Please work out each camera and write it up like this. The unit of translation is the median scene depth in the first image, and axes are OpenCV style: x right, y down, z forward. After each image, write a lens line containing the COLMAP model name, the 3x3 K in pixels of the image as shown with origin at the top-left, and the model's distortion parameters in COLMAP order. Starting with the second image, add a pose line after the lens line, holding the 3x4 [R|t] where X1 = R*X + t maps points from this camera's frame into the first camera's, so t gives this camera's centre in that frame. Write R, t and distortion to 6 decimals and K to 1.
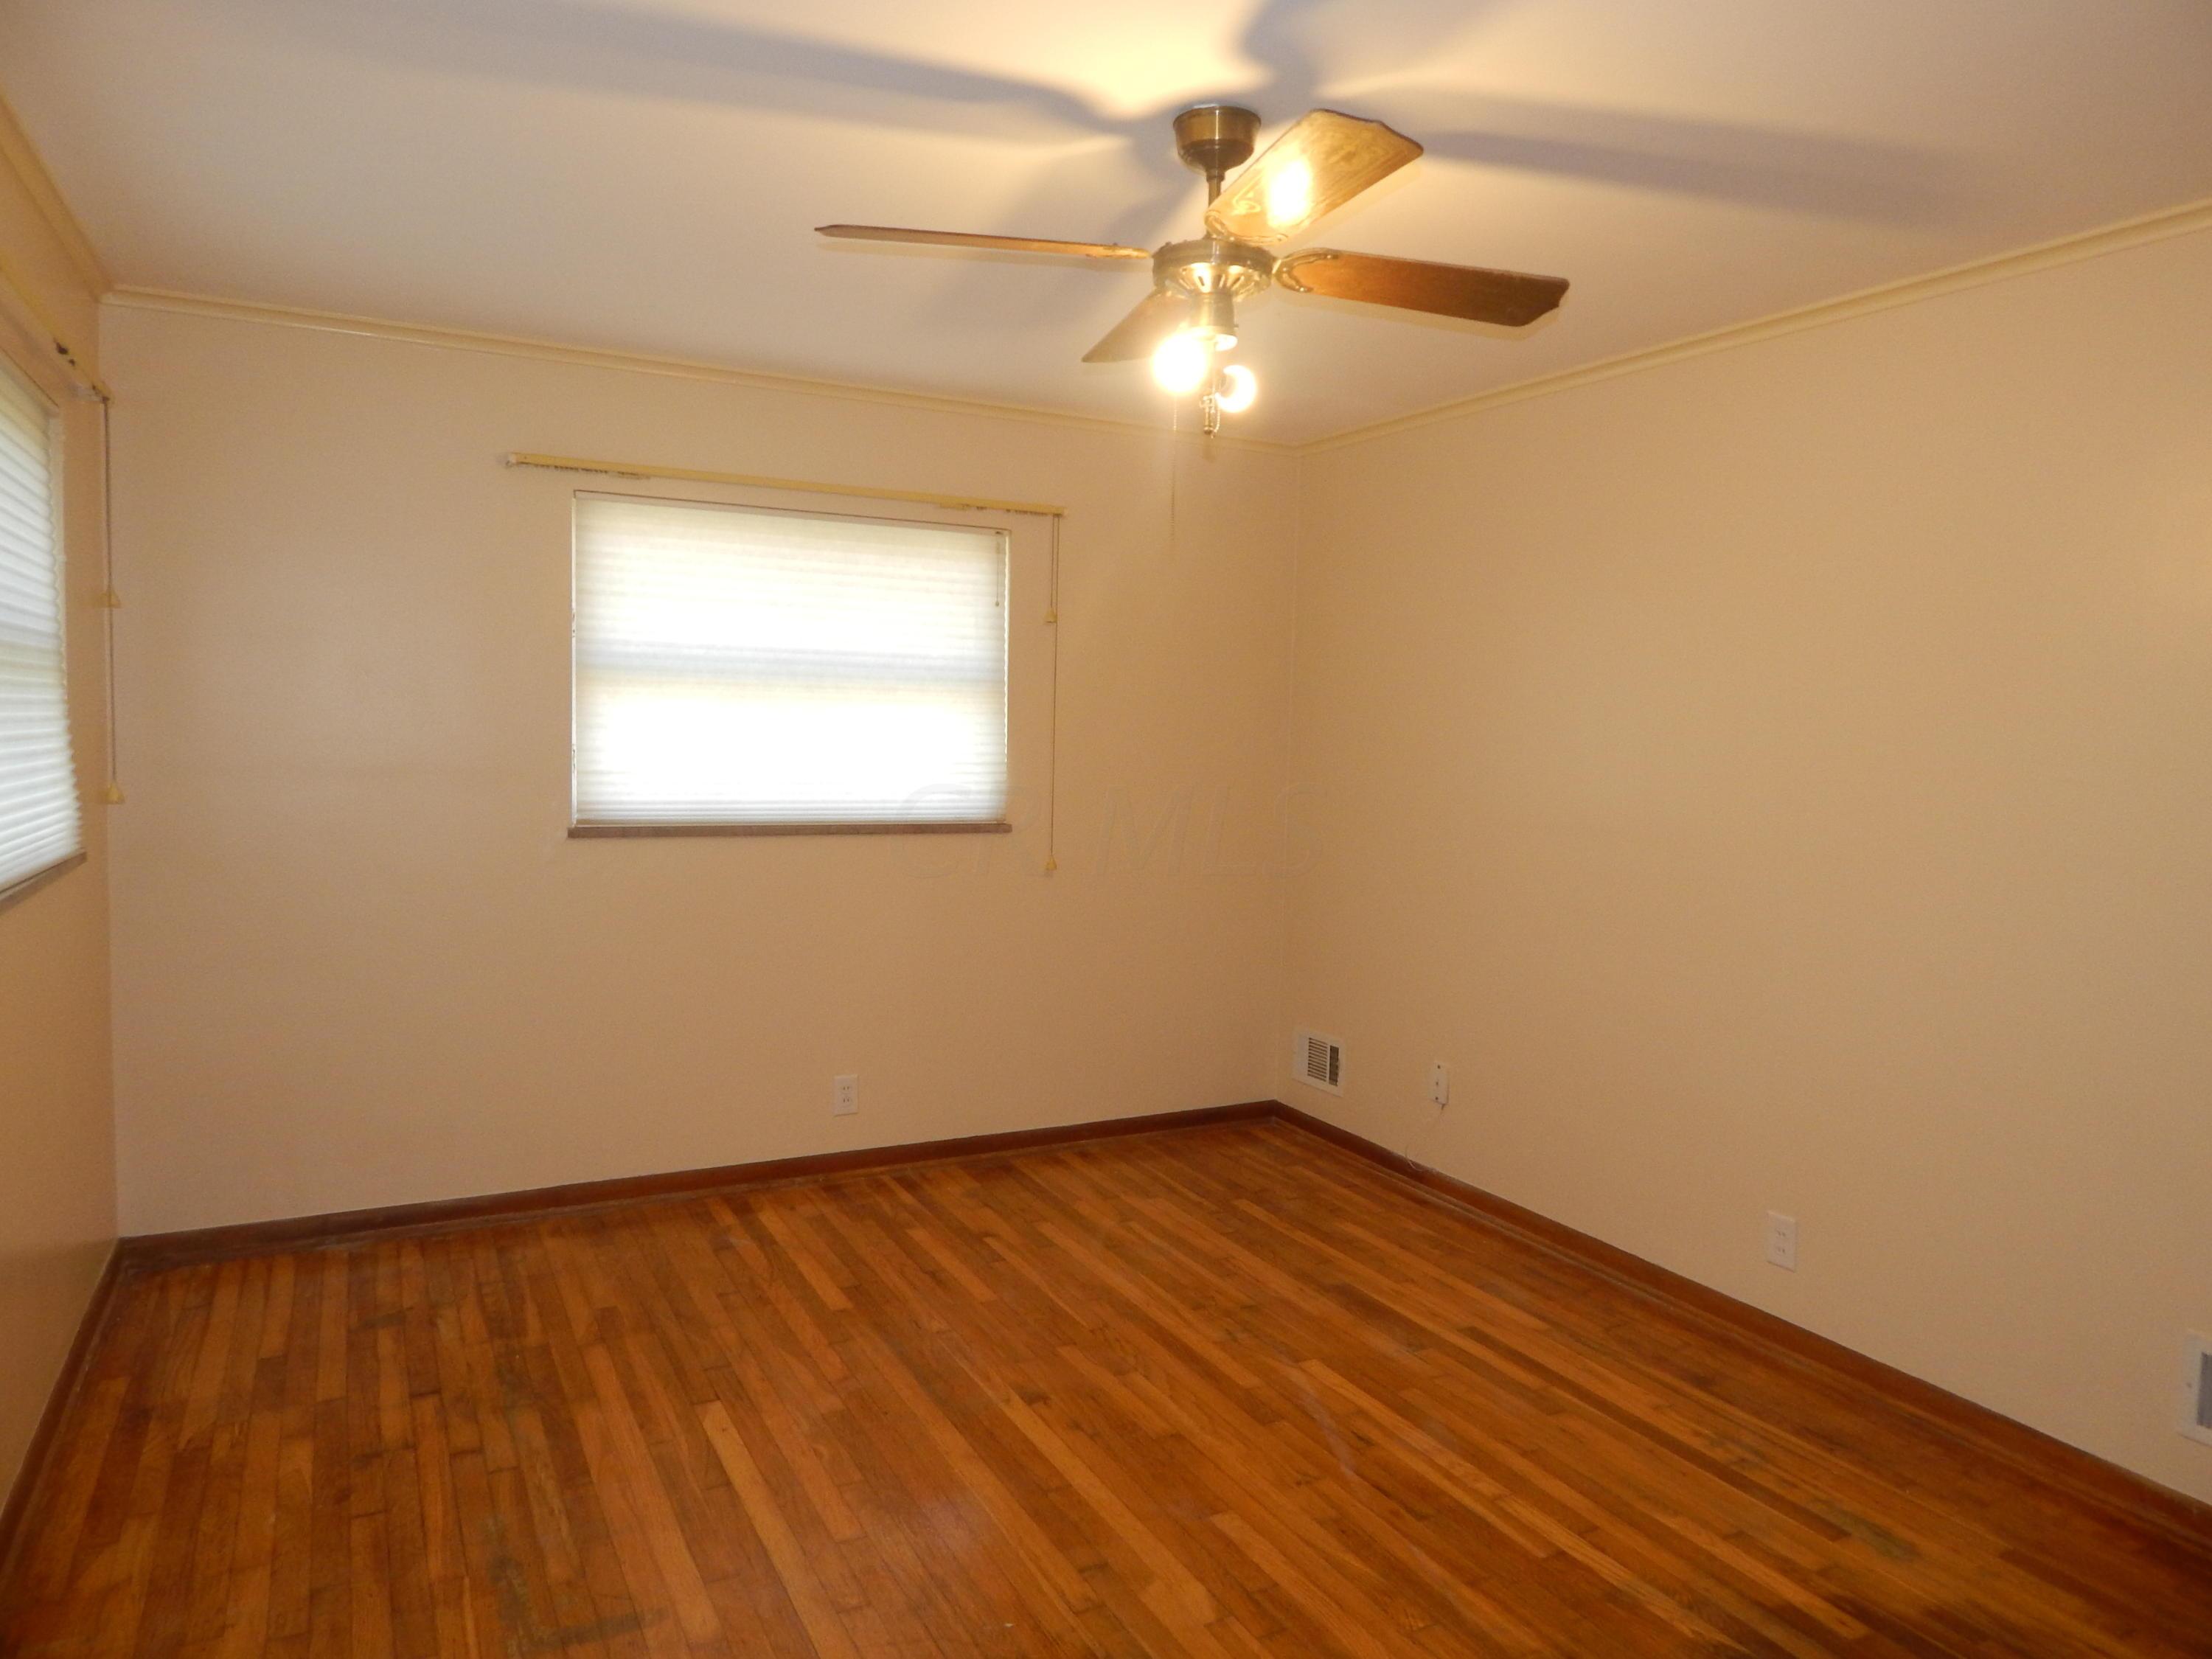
lens RADIAL K [[1445.4, 0, 1109.2], [0, 1445.4, 835.0], [0, 0, 1]] dist [0.000972, -0.005351]
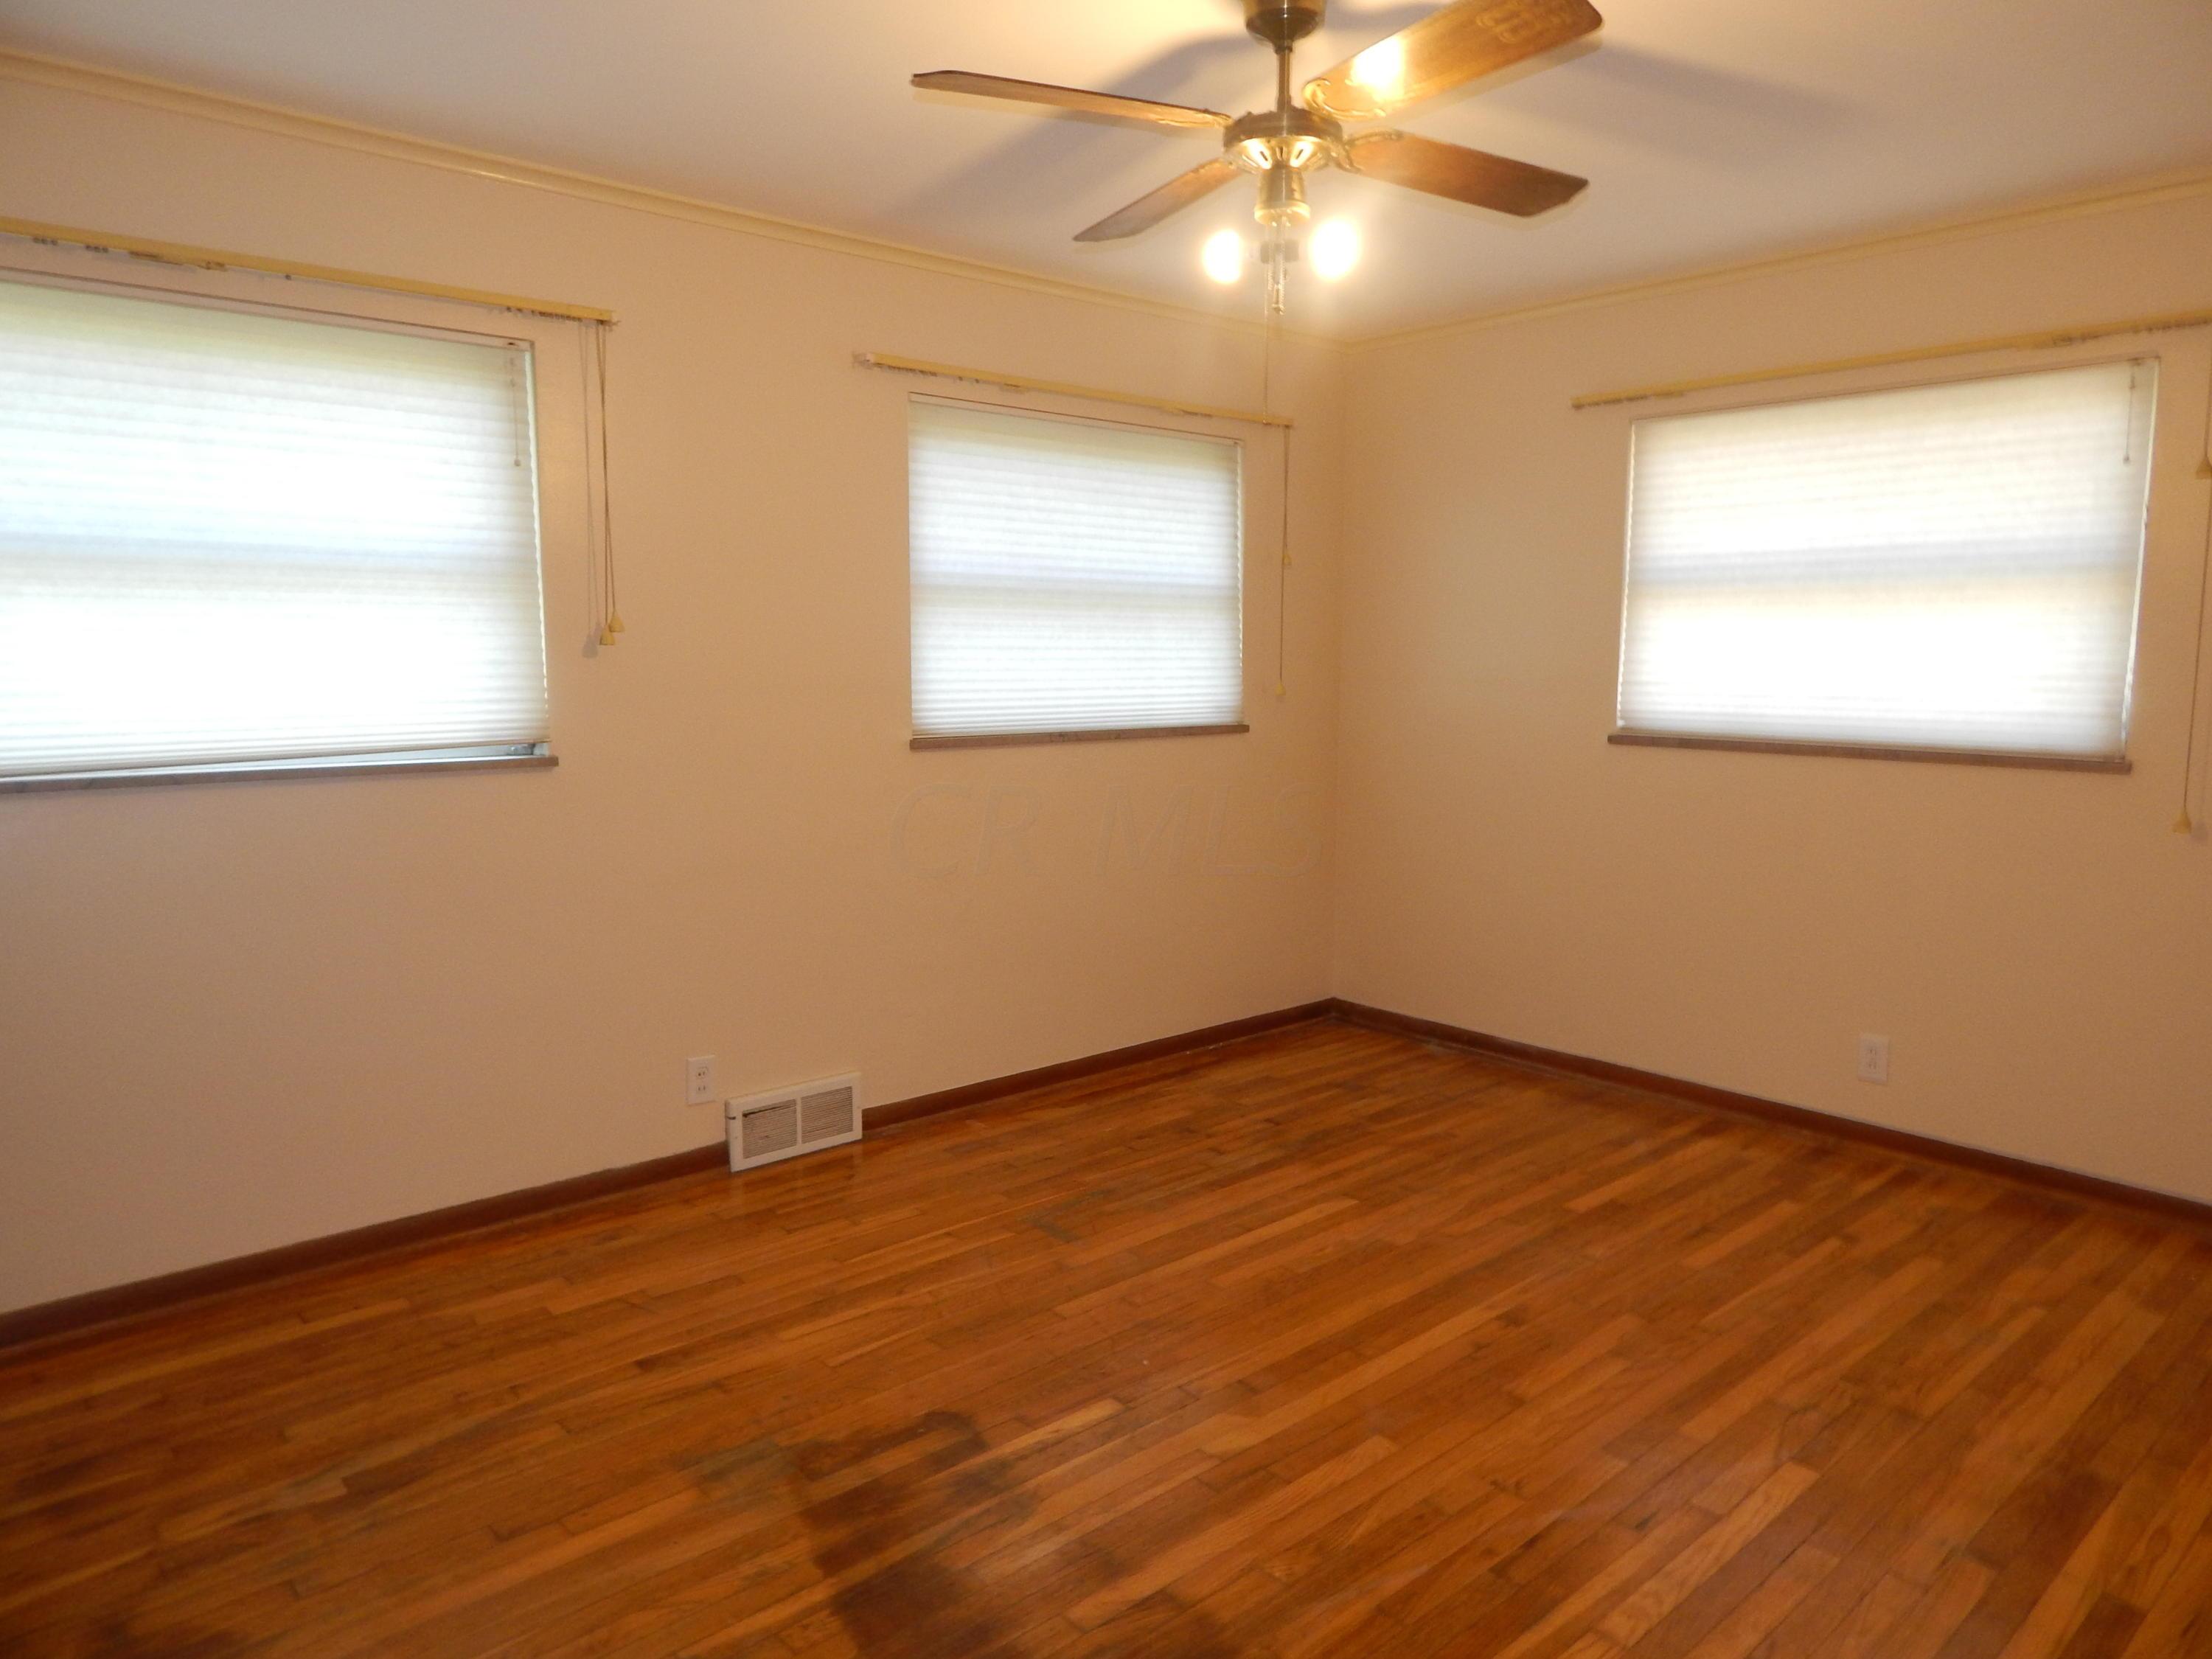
lens RADIAL K [[1445.4, 0, 1108.6], [0, 1445.4, 823.8], [0, 0, 1]] dist [0.000972, -0.005351]
pose [[0.229925, 0.093427, -0.968713, 0.664273], [-0.069735, 0.994404, 0.079354, 0.002820], [0.970707, 0.049308, 0.235154, 0.417946]]
